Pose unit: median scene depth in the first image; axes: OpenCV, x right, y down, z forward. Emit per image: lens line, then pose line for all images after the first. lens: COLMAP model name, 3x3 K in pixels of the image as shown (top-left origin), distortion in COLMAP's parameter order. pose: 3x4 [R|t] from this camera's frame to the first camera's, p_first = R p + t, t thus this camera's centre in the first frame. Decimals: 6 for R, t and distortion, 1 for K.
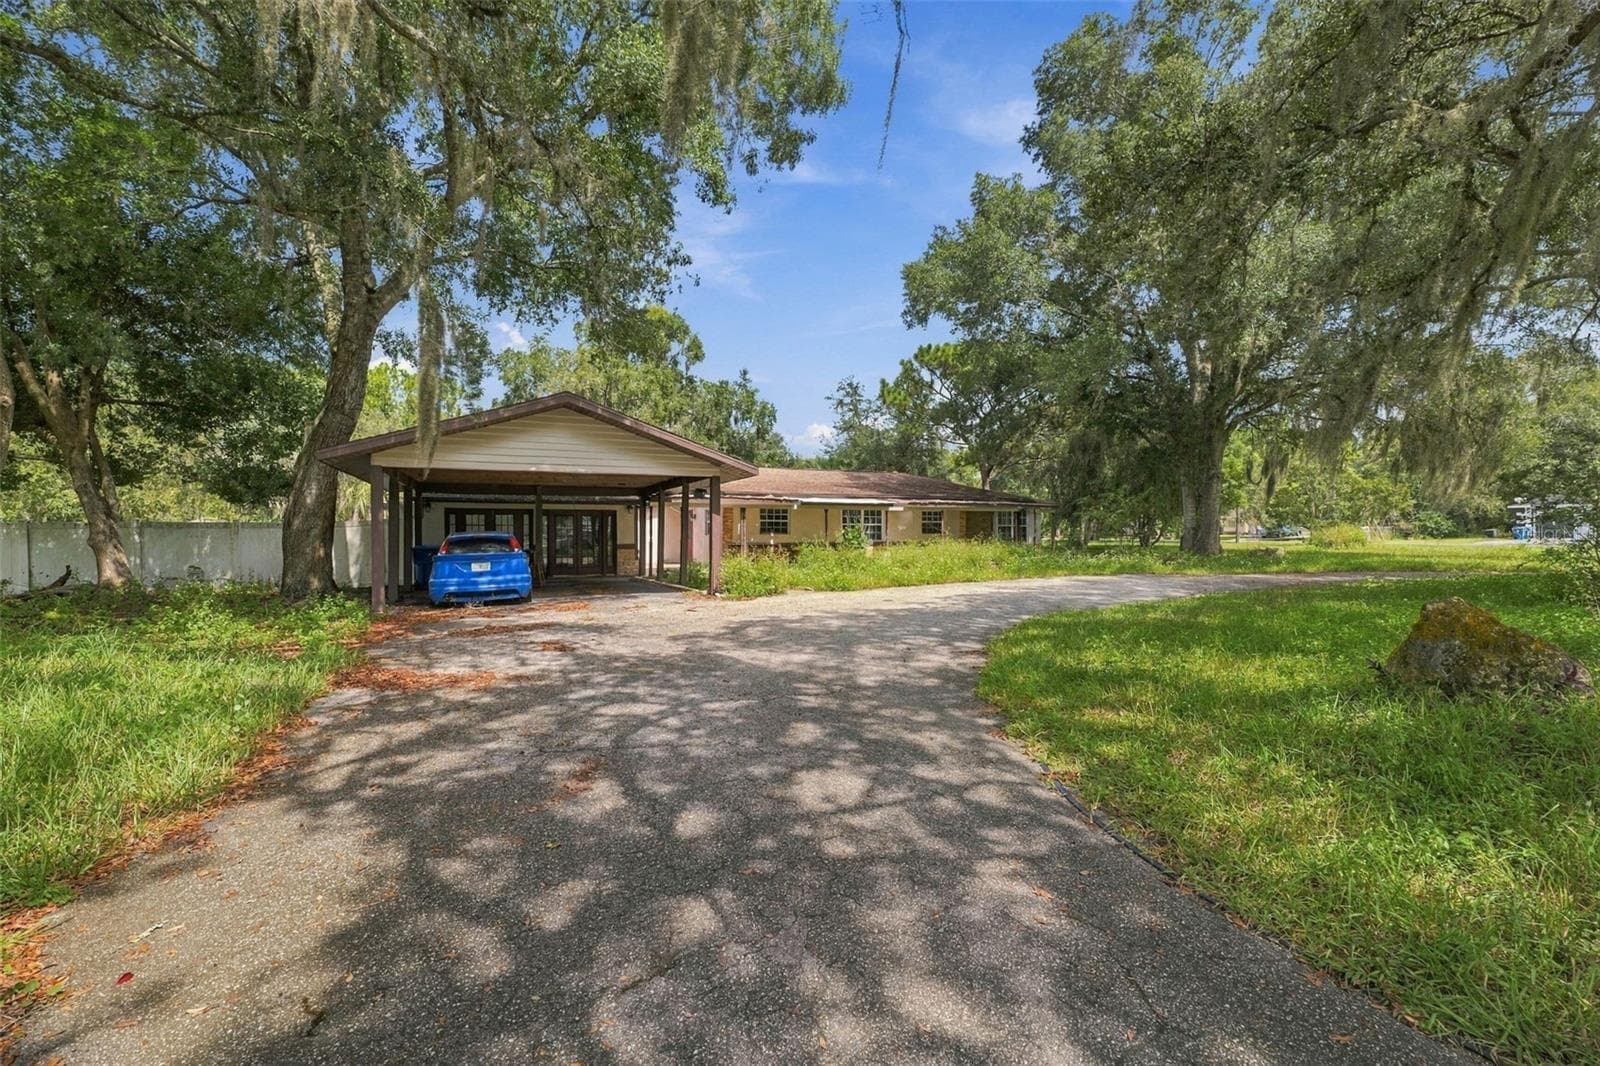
lens RADIAL K [[650.1, 0, 800.0], [0, 650.1, 533.0], [0, 0, 1]] dist [0.001118, -0.000035]
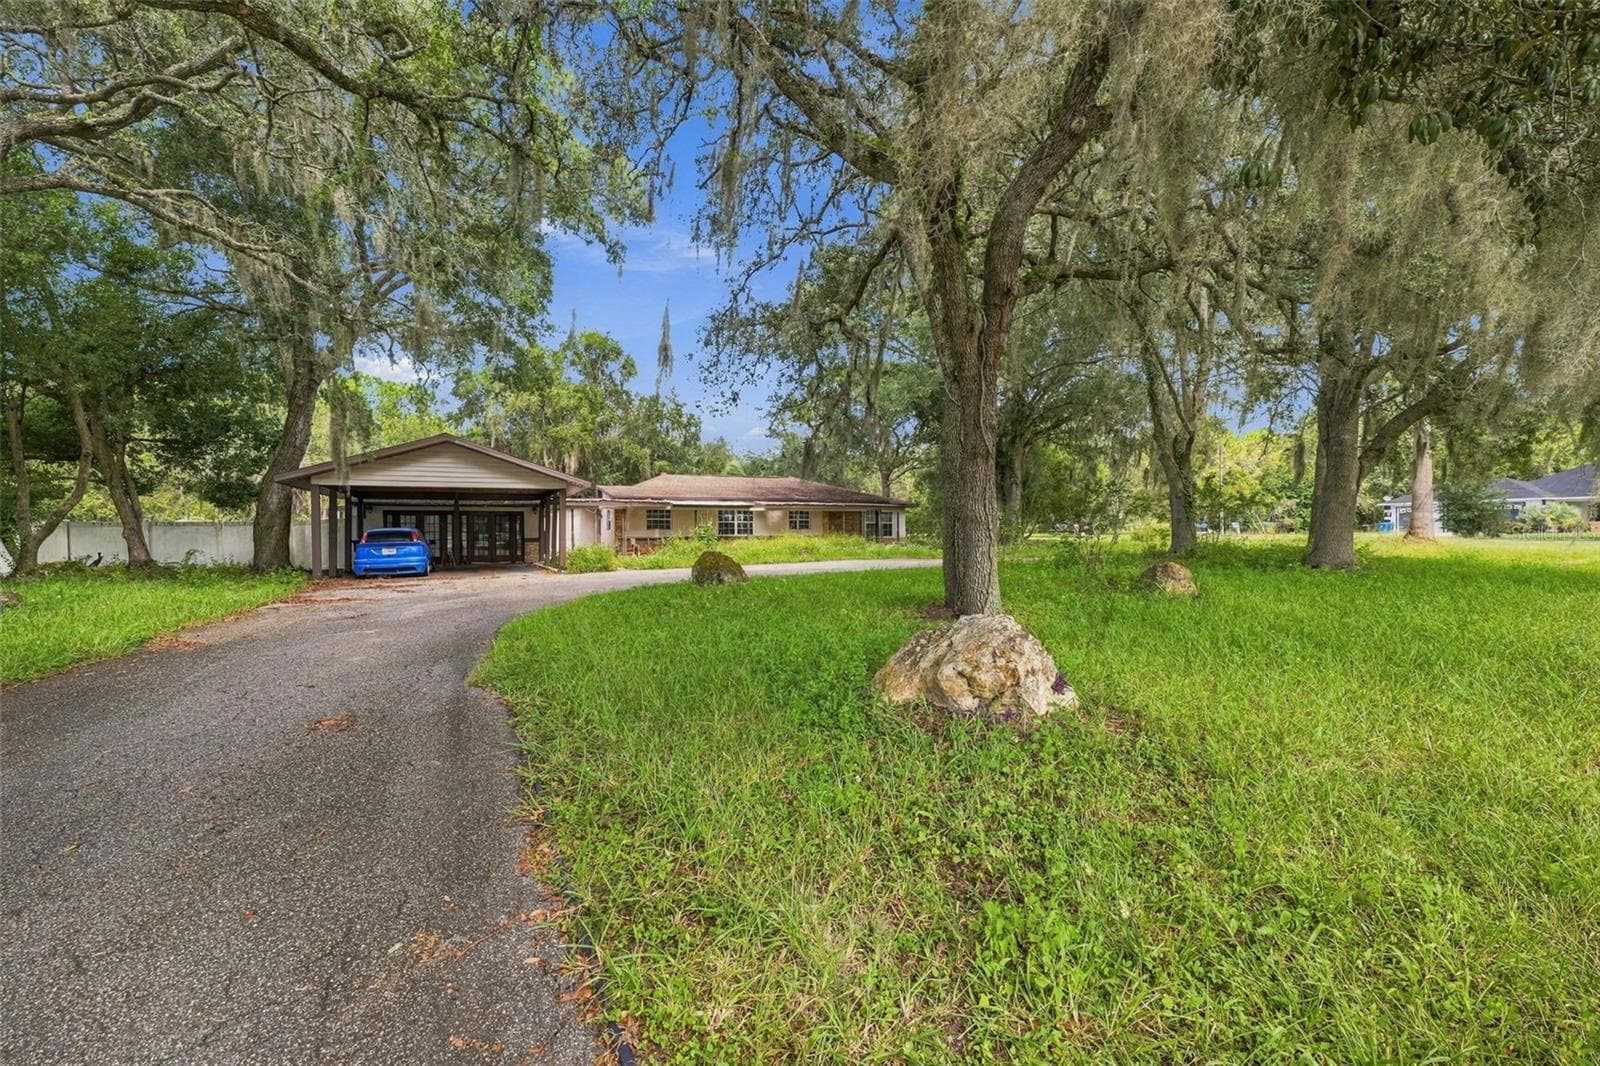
lens RADIAL K [[650.1, 0, 800.0], [0, 650.1, 533.0], [0, 0, 1]] dist [0.001118, -0.000035]
pose [[0.999864, -0.002068, 0.016382, 0.276011], [0.001987, 0.999986, 0.004976, 0.002898], [-0.016392, -0.004943, 0.999853, -0.324647]]
